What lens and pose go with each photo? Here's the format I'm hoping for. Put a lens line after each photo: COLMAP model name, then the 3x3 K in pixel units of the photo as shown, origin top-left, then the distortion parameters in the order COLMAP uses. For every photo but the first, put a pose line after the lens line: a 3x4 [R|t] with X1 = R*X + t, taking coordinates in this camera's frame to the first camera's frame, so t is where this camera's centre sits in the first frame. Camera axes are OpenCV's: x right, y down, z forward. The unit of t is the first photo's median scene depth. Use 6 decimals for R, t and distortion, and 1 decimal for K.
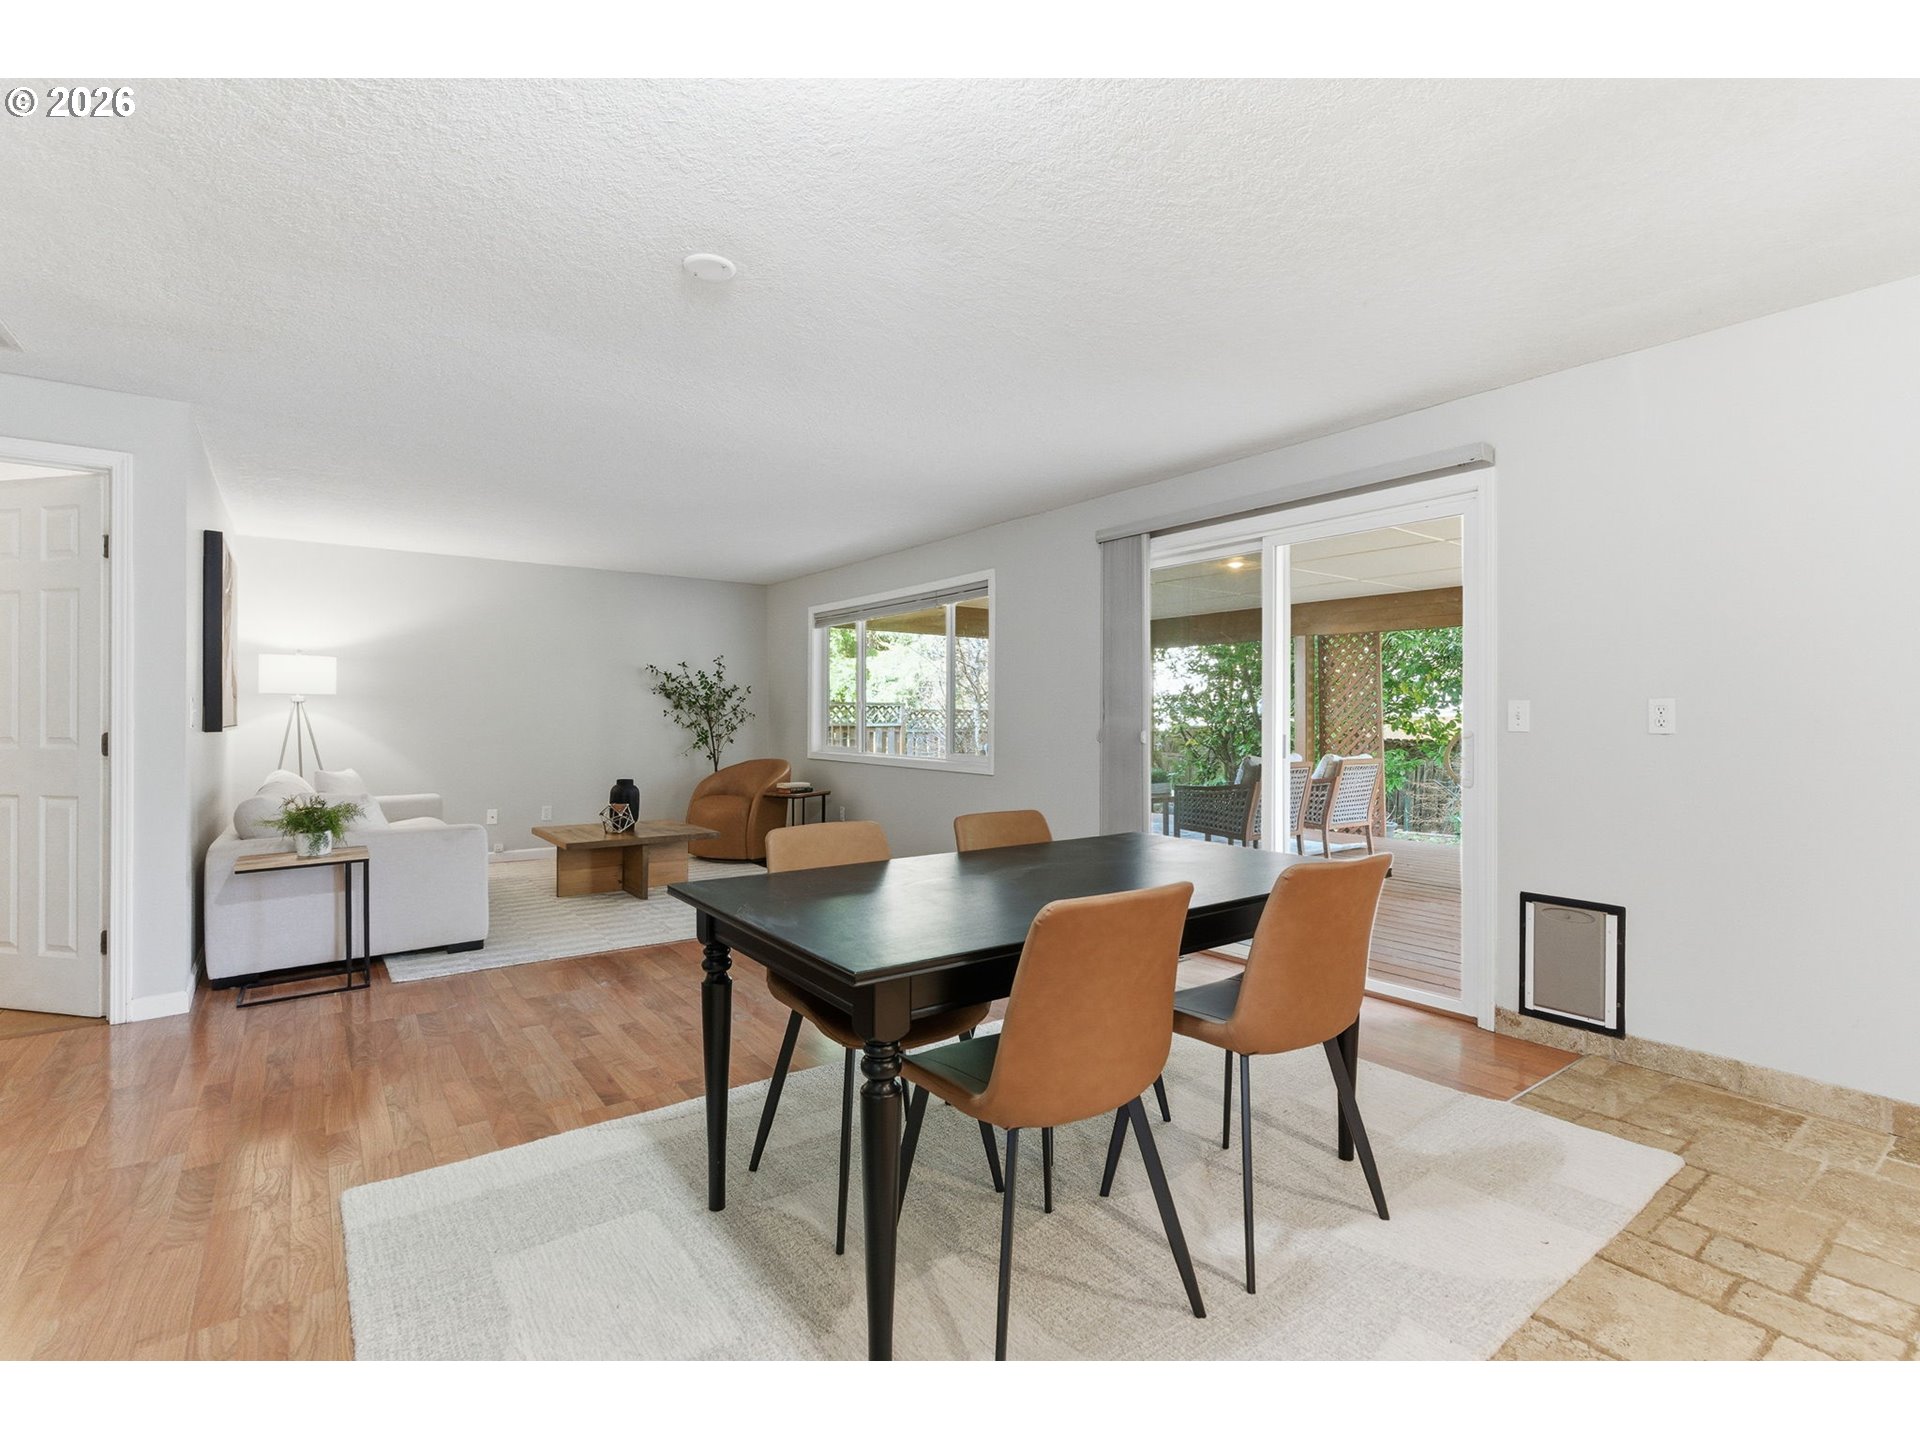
lens RADIAL K [[906.2, 0, 952.6], [0, 906.2, 714.9], [0, 0, 1]] dist [-0.001048, 0.000008]
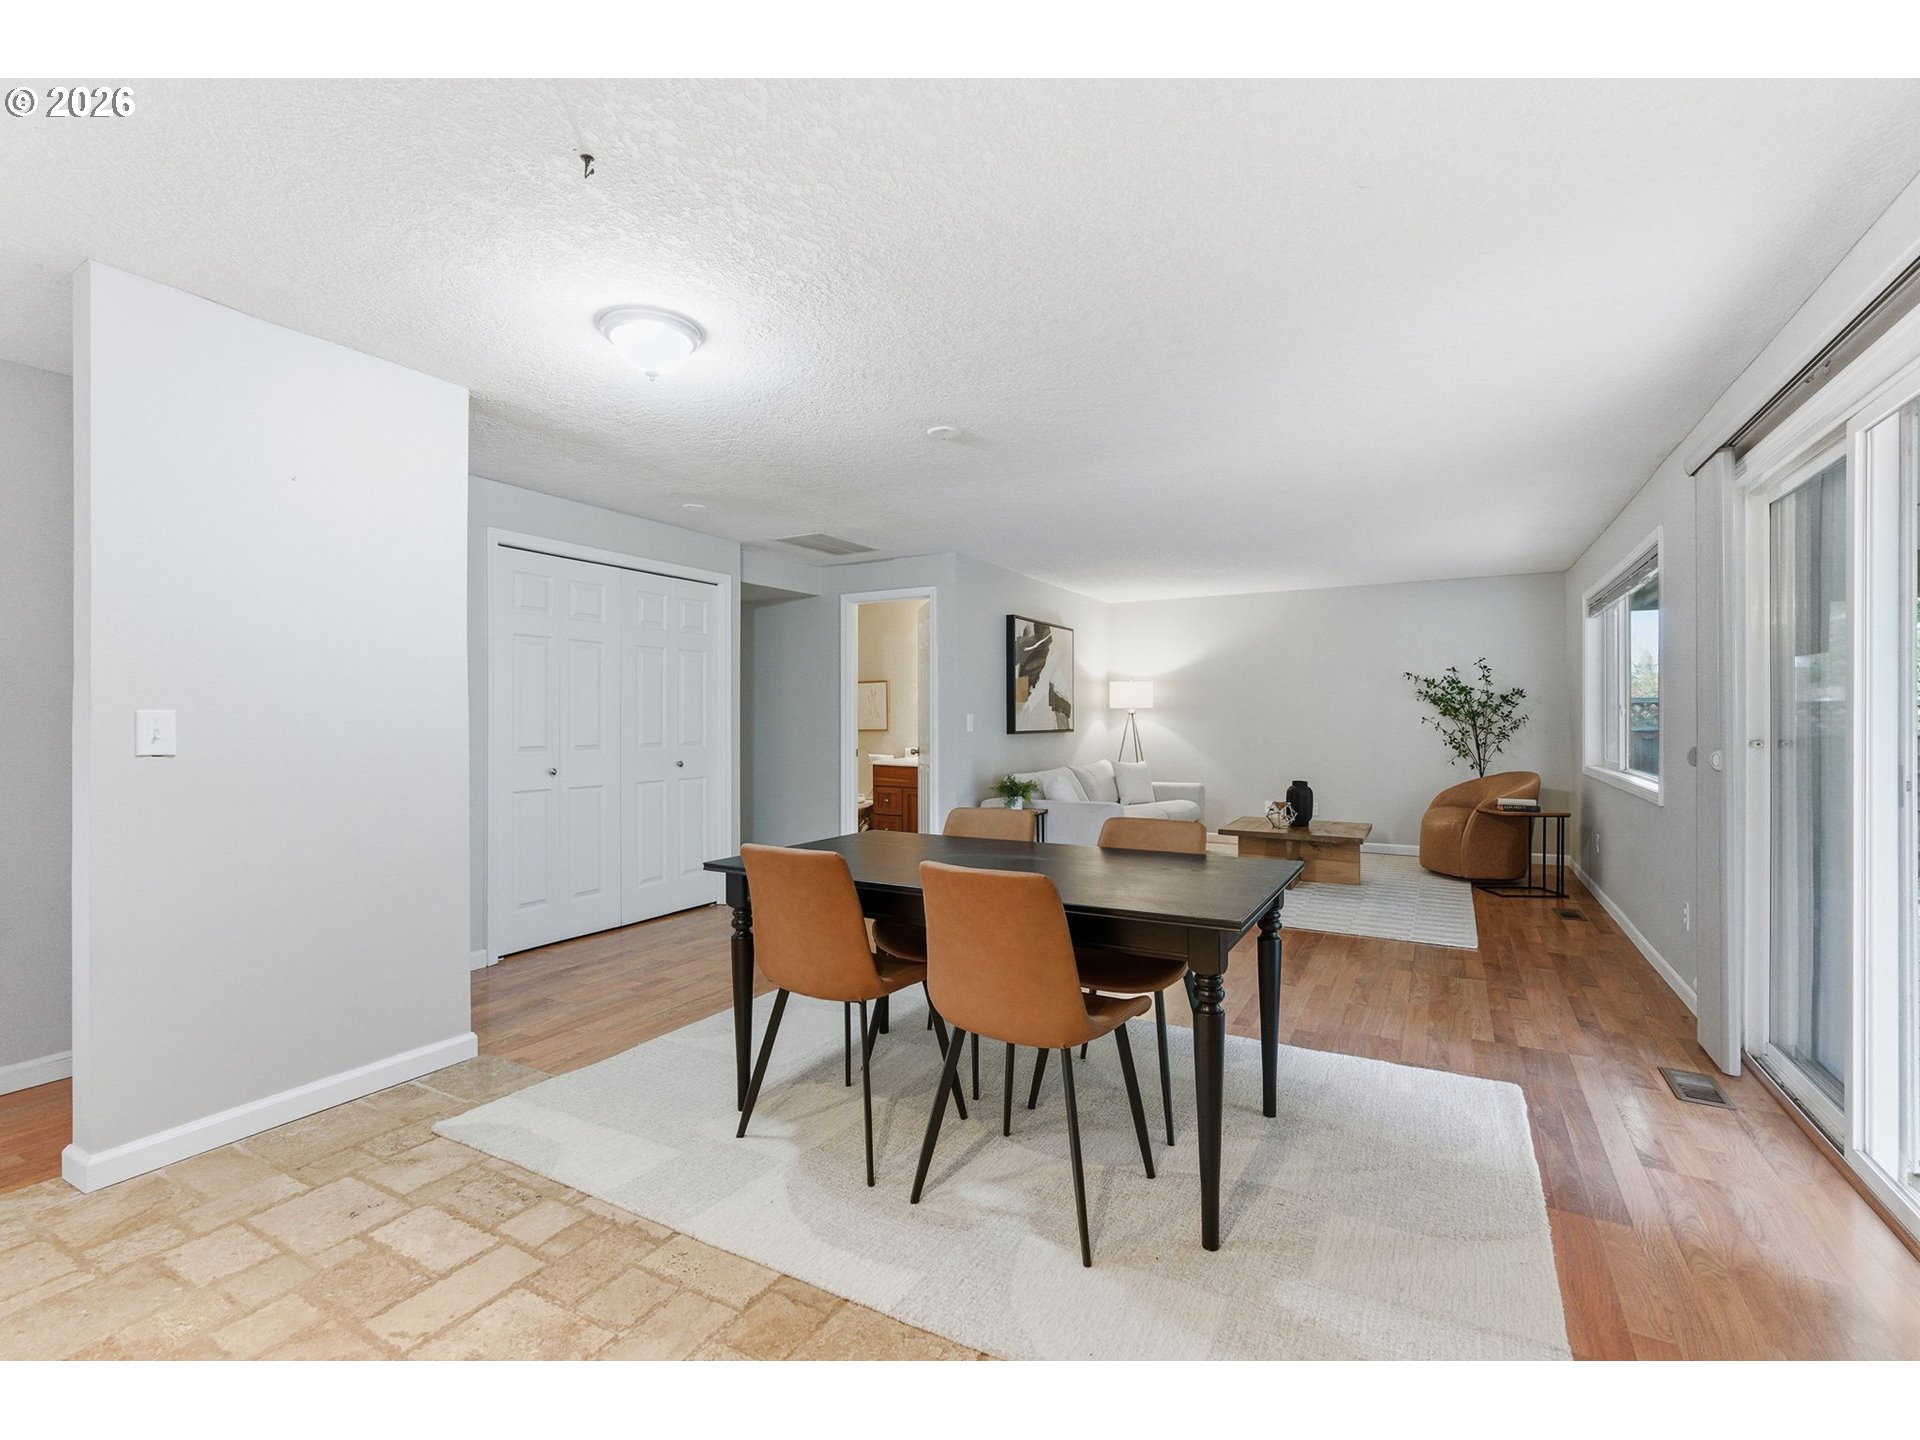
lens RADIAL K [[870.1, 0, 952.0], [0, 870.1, 724.7], [0, 0, 1]] dist [-0.004460, 0.002478]
pose [[0.415487, 0.004068, -0.909590, 0.336696], [0.004207, 0.999971, 0.006394, -0.004925], [0.909589, -0.006484, 0.415458, 0.128806]]
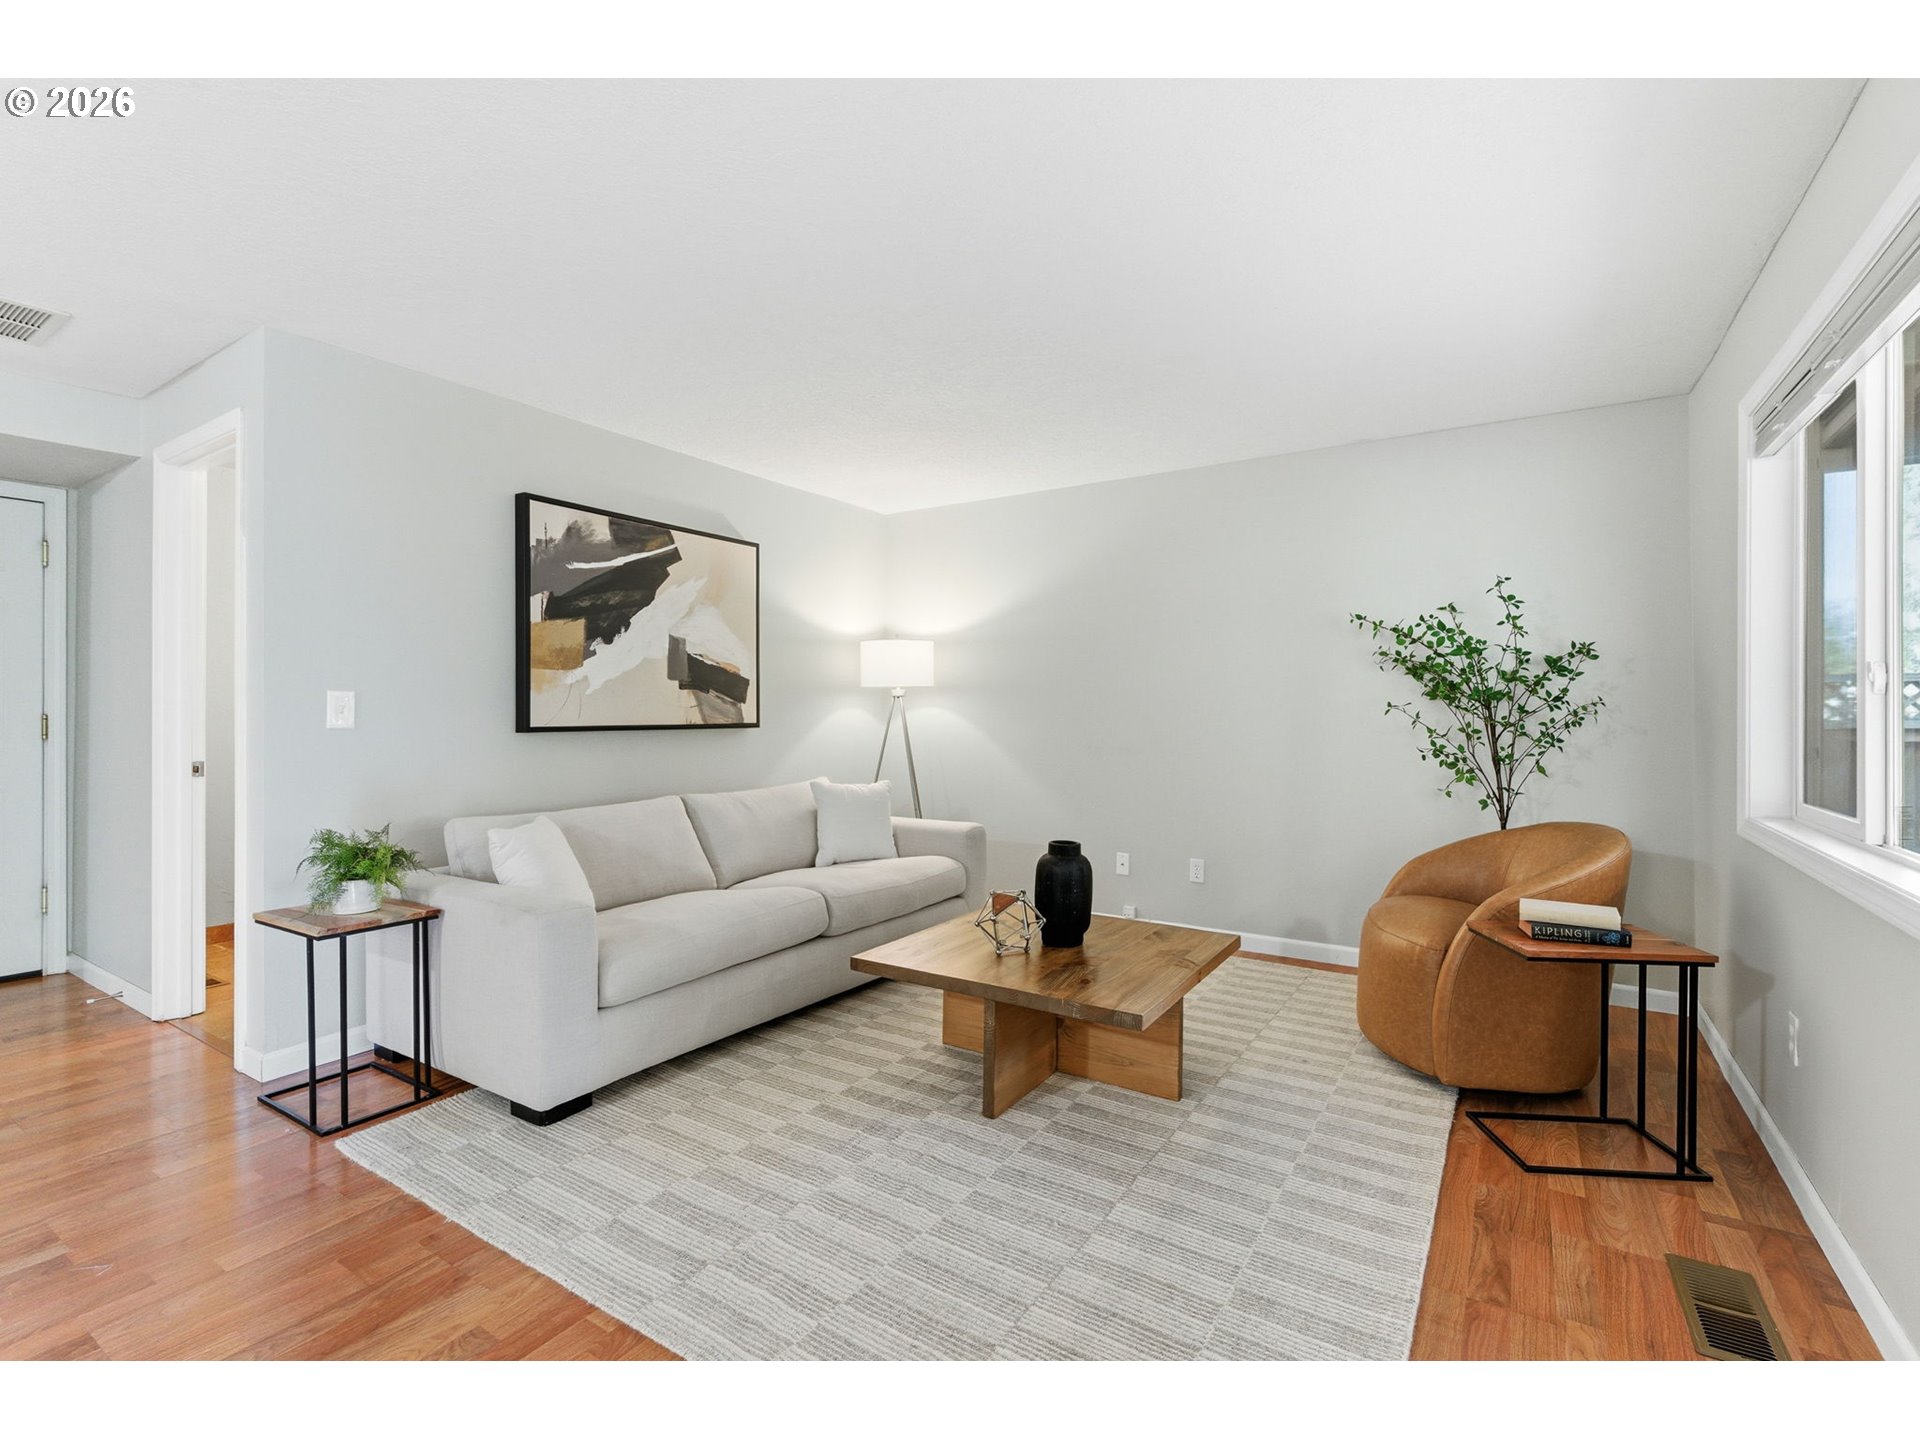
lens RADIAL K [[870.1, 0, 961.8], [0, 870.1, 713.2], [0, 0, 1]] dist [-0.004460, 0.002478]
pose [[0.360621, 0.002495, -0.932709, 0.047368], [0.001148, 0.999994, 0.003119, -0.000525], [0.932712, -0.002196, 0.360616, 0.602192]]
